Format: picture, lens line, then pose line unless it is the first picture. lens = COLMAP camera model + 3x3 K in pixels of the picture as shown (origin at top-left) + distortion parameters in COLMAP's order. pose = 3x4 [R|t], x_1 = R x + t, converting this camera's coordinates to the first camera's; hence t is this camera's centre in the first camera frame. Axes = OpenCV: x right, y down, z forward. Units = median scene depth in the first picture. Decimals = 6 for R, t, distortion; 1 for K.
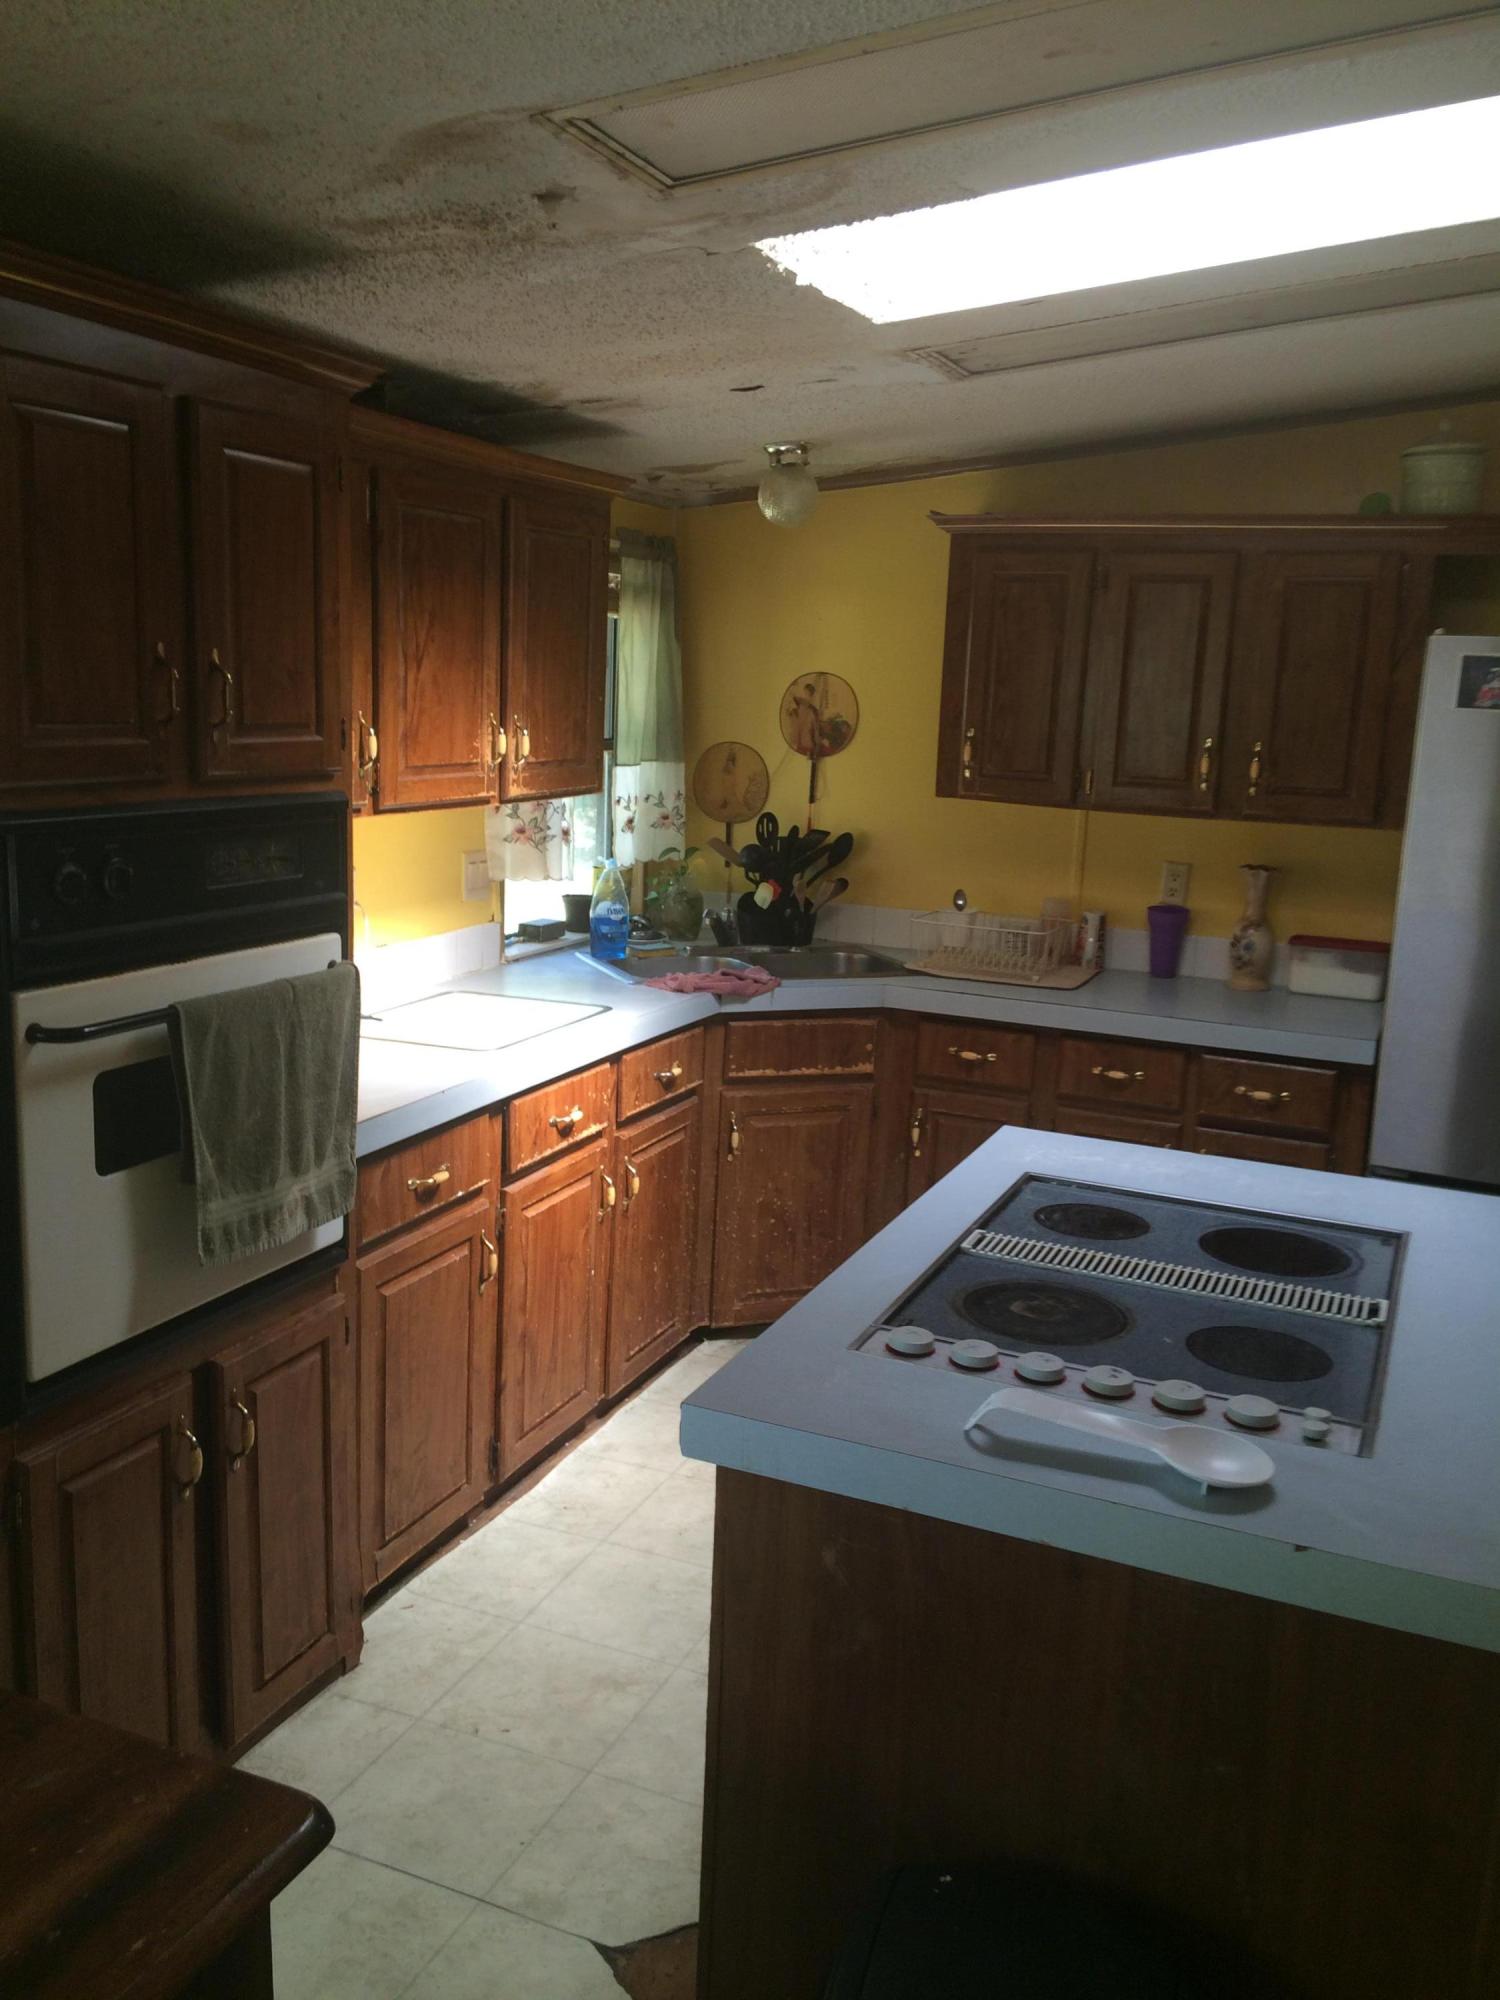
lens RADIAL K [[1655.0, 0, 752.3], [0, 1655.0, 1009.3], [0, 0, 1]] dist [0.057604, -0.101119]
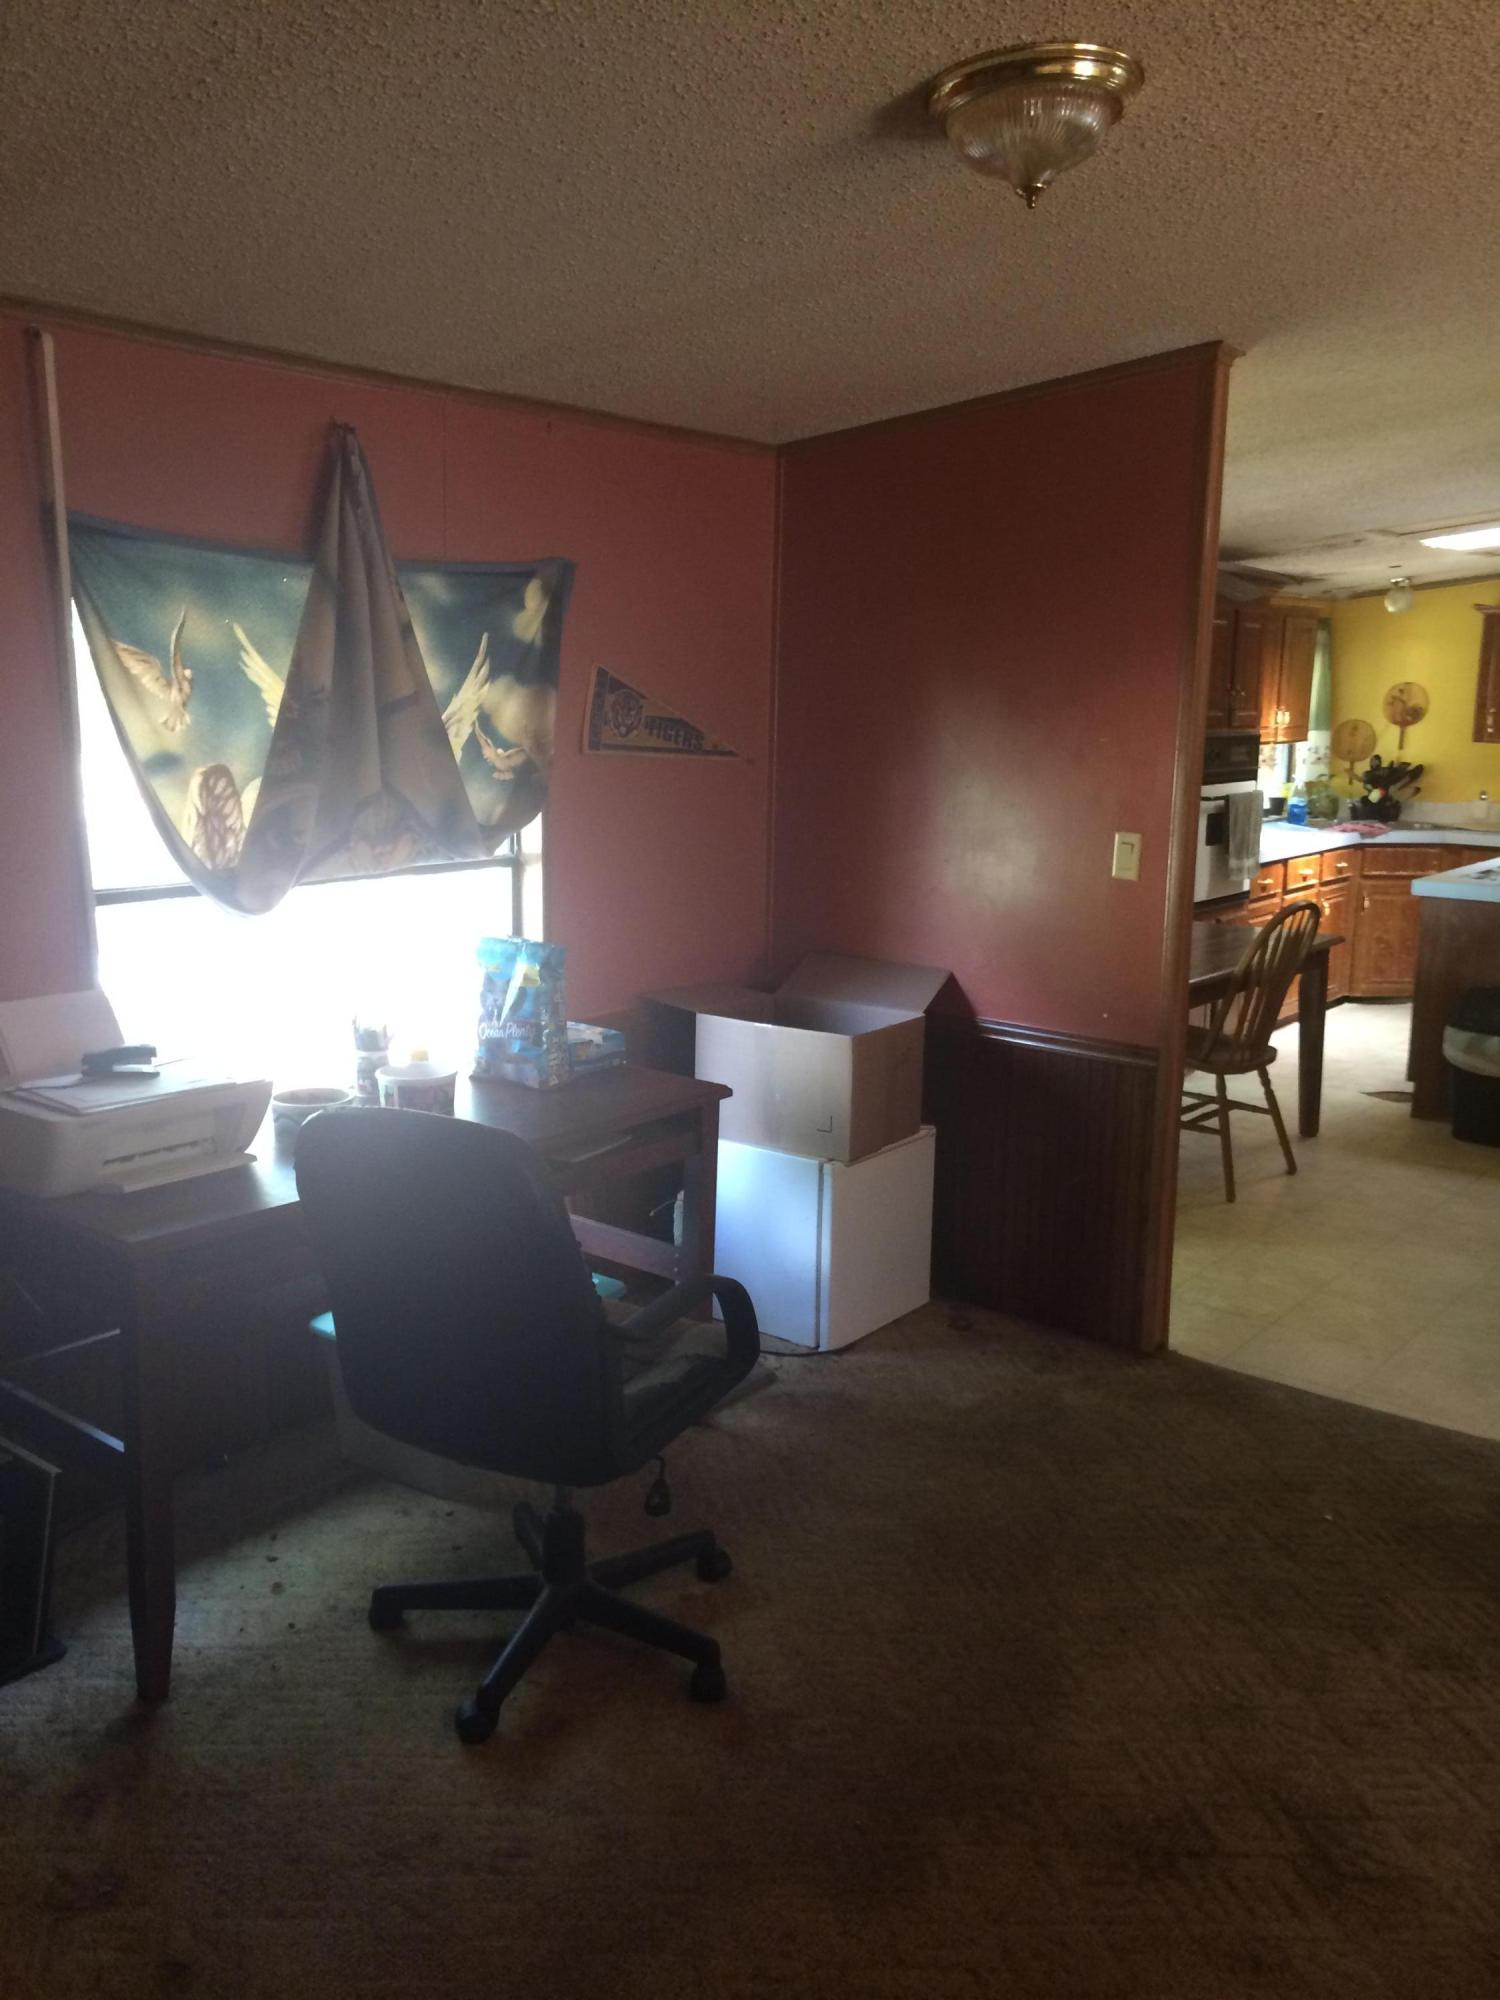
lens RADIAL K [[1655.0, 0, 739.7], [0, 1655.0, 992.3], [0, 0, 1]] dist [0.057604, -0.101119]
pose [[0.961320, 0.023703, -0.274413, -0.180002], [-0.027993, 0.999539, -0.011725, 0.222295], [0.274009, 0.018953, 0.961540, -1.180618]]
